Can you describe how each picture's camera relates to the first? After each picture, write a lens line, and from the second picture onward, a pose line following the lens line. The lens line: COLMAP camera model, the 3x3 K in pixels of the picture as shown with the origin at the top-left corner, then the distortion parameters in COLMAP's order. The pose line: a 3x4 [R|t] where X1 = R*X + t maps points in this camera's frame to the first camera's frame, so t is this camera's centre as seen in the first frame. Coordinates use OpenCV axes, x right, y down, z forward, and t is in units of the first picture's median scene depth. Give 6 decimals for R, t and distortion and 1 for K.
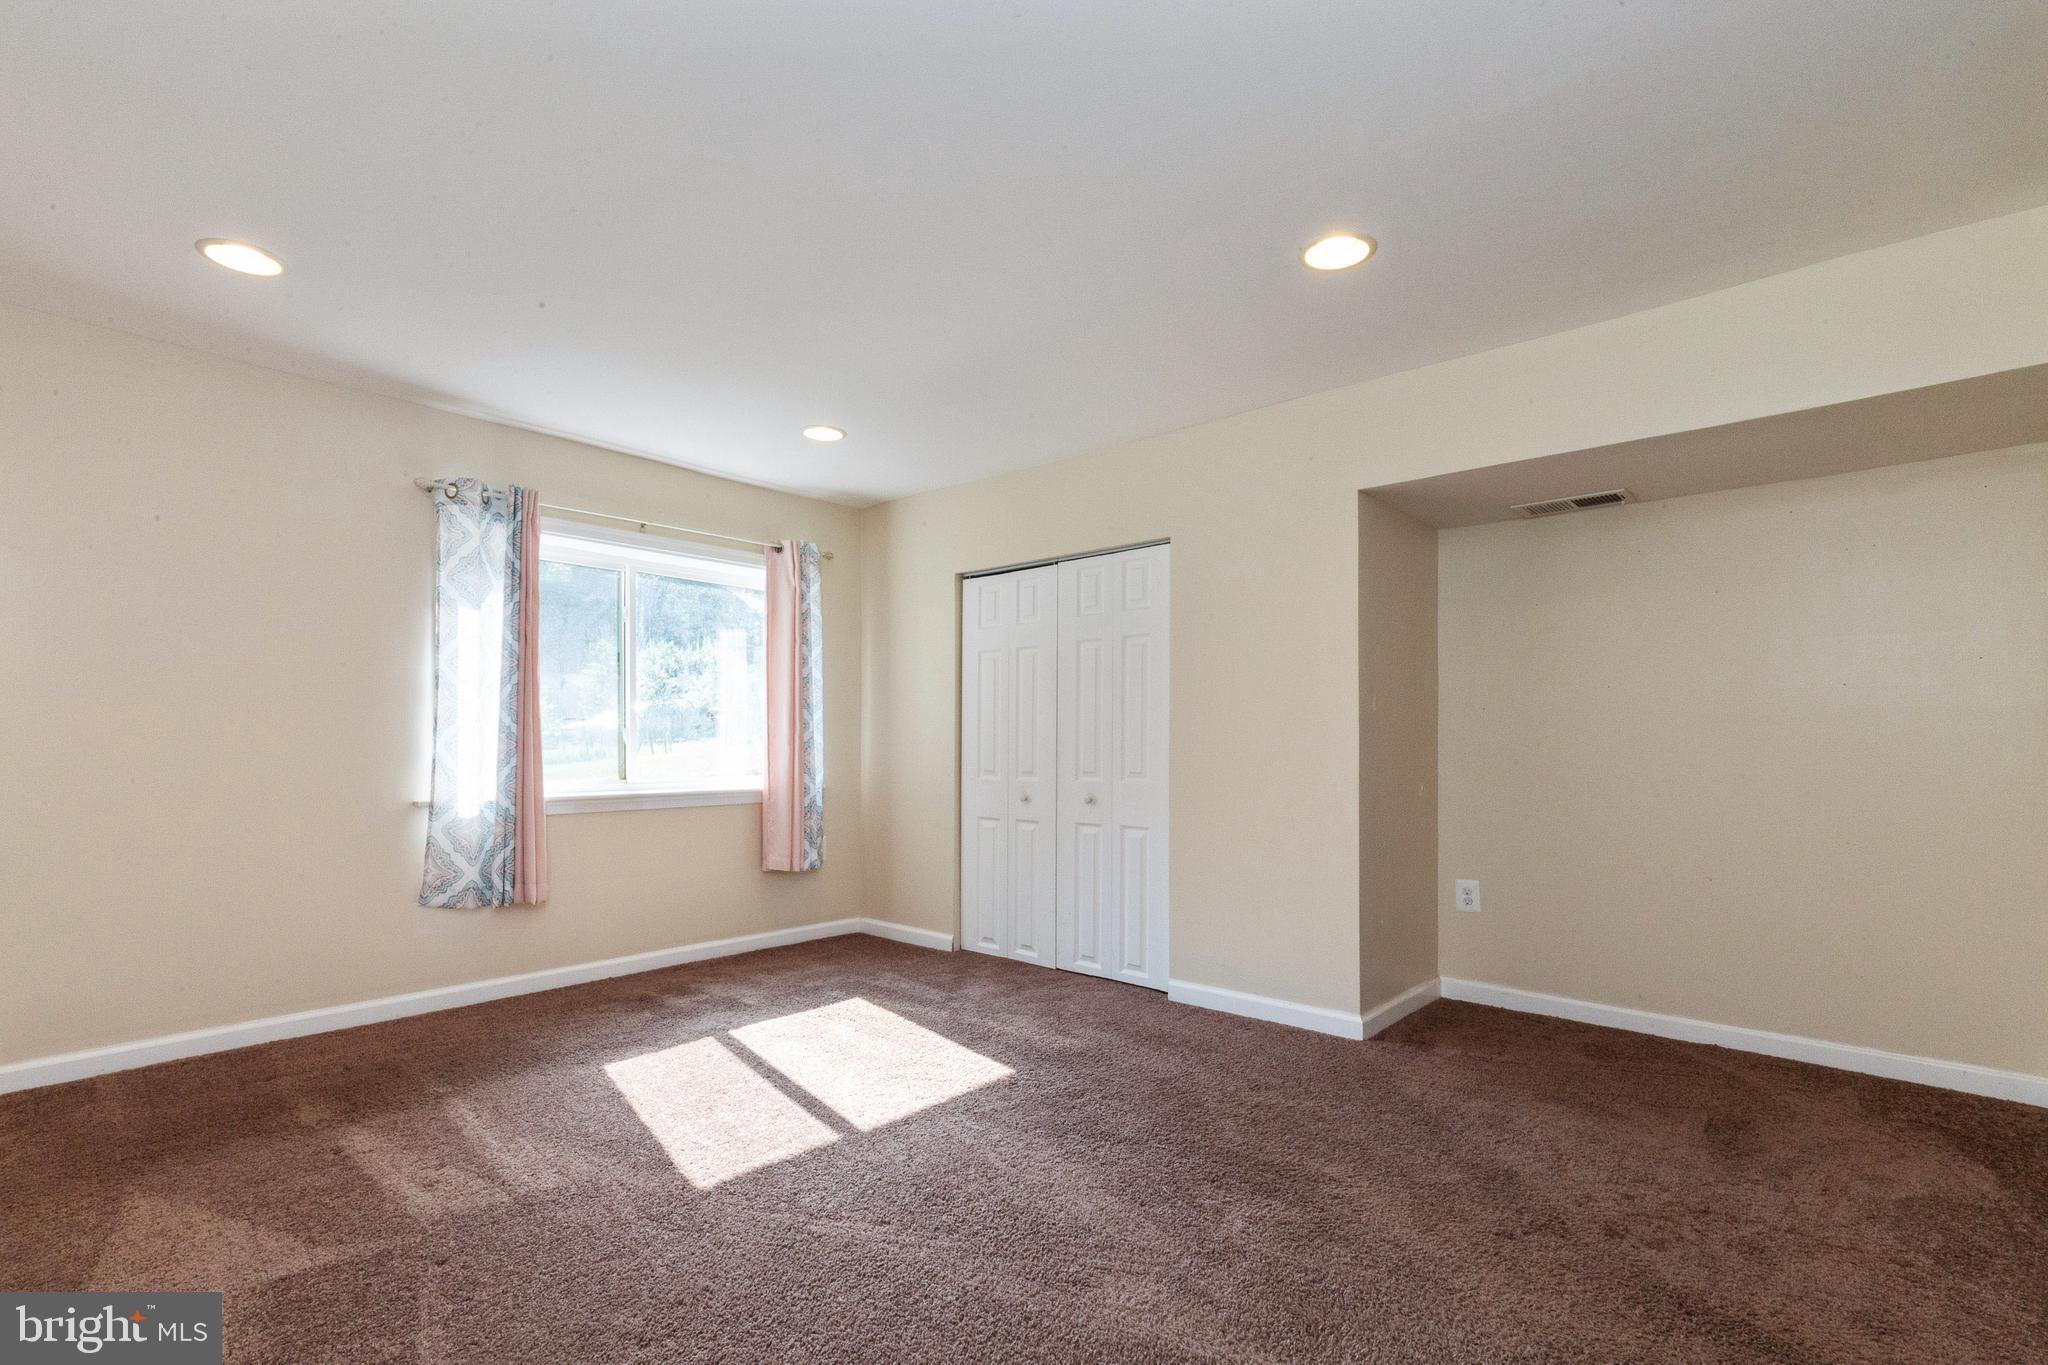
lens RADIAL K [[925.5, 0, 1024.0], [0, 925.5, 682.5], [0, 0, 1]] dist [0.001608, 0.000187]
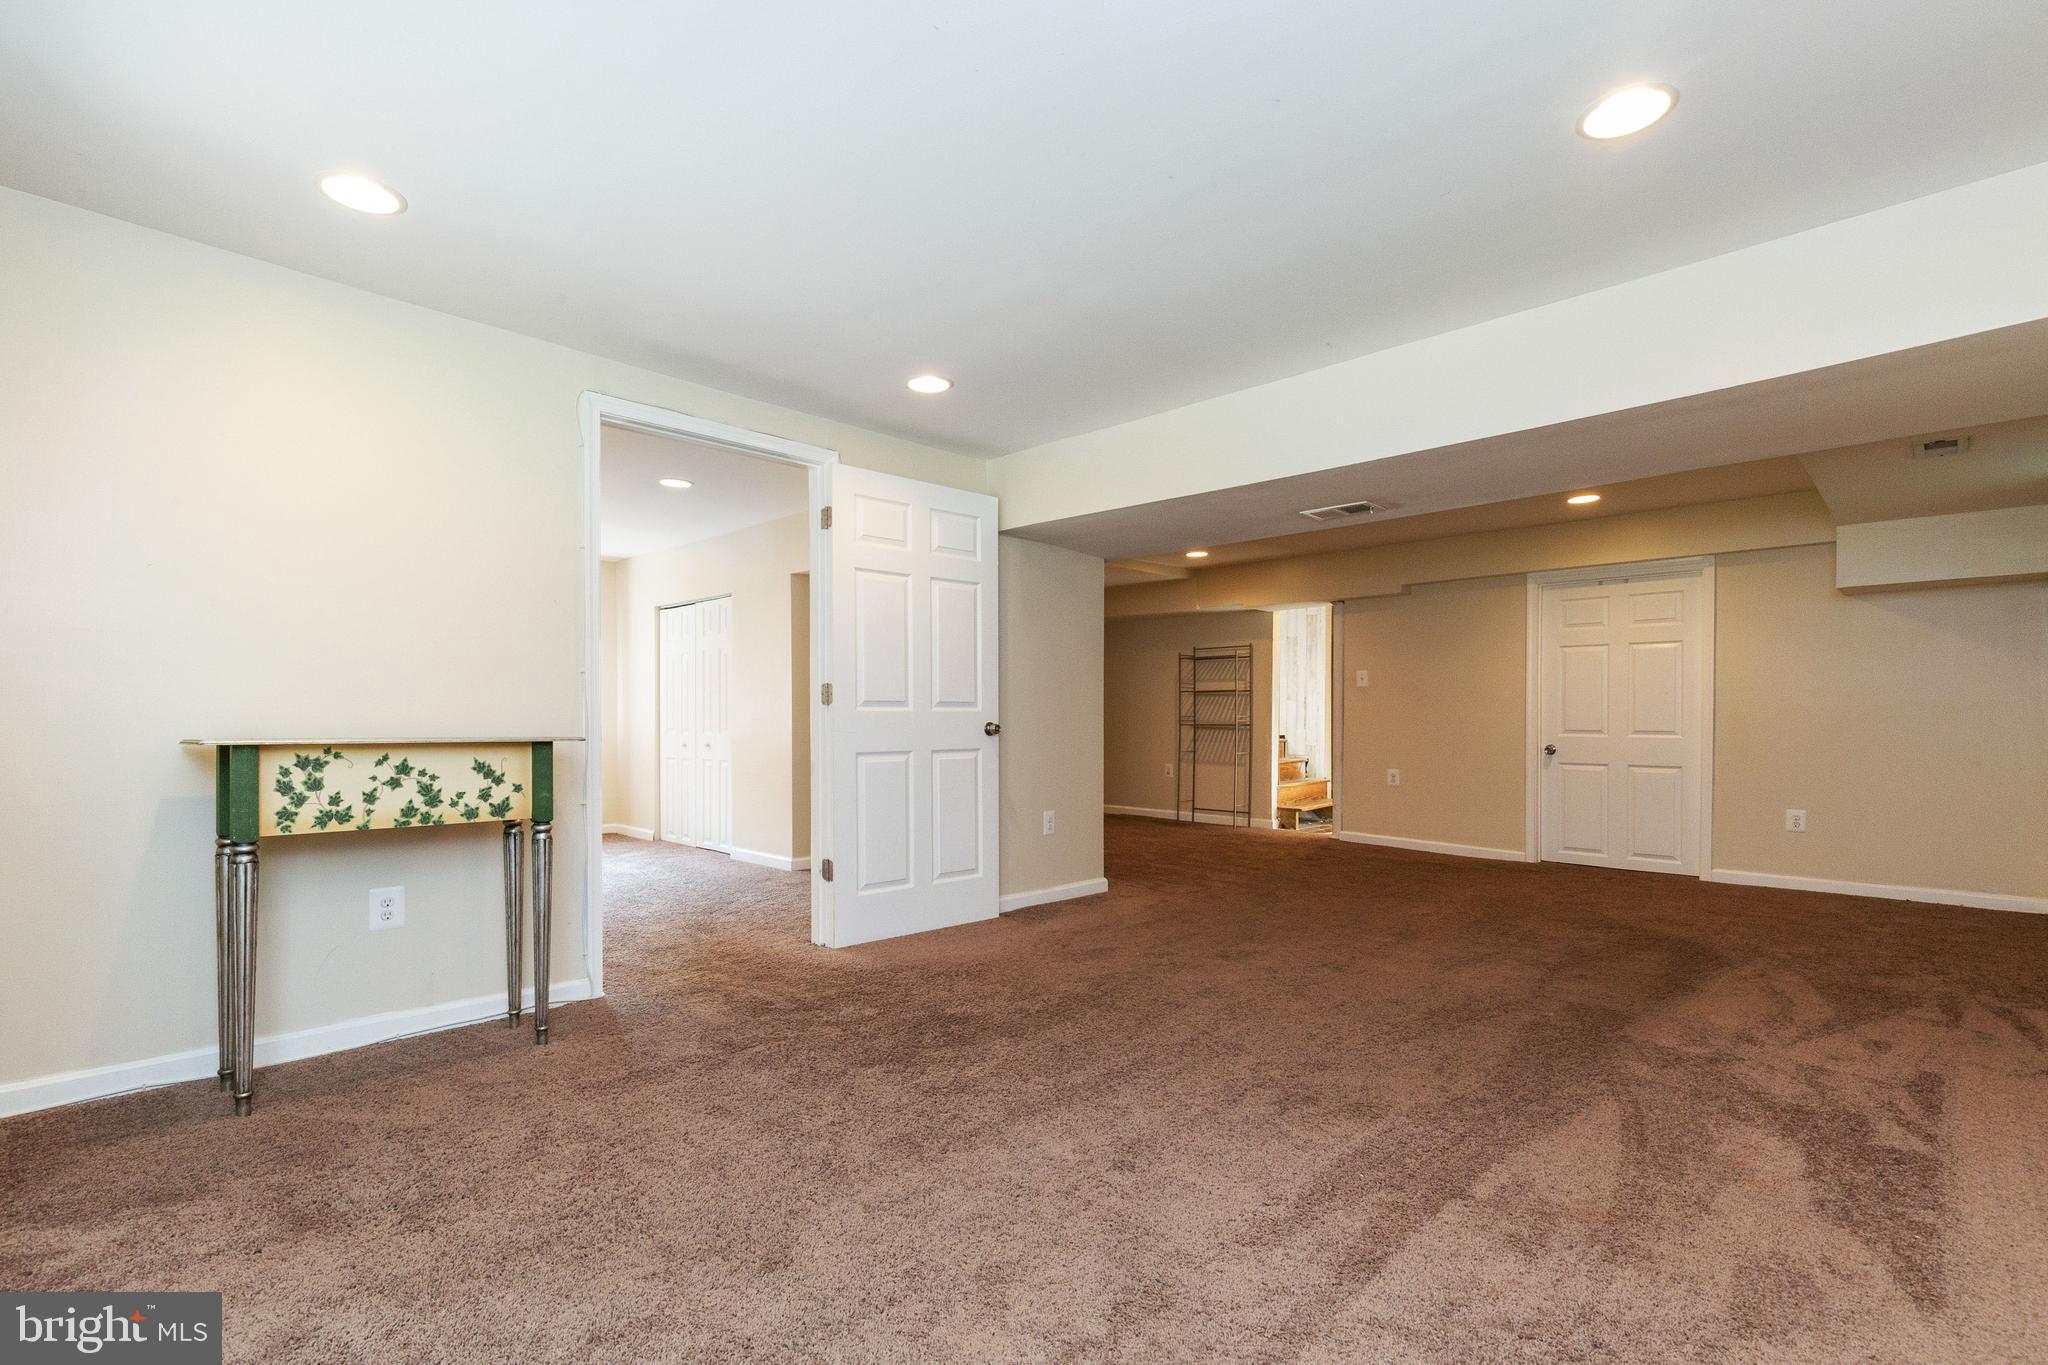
lens RADIAL K [[925.5, 0, 1024.0], [0, 925.5, 682.5], [0, 0, 1]] dist [0.001608, 0.000187]
pose [[0.998020, -0.002995, -0.062832, 0.666534], [0.005110, 0.999425, 0.033523, -0.036728], [0.062696, -0.033778, 0.997461, -0.568833]]
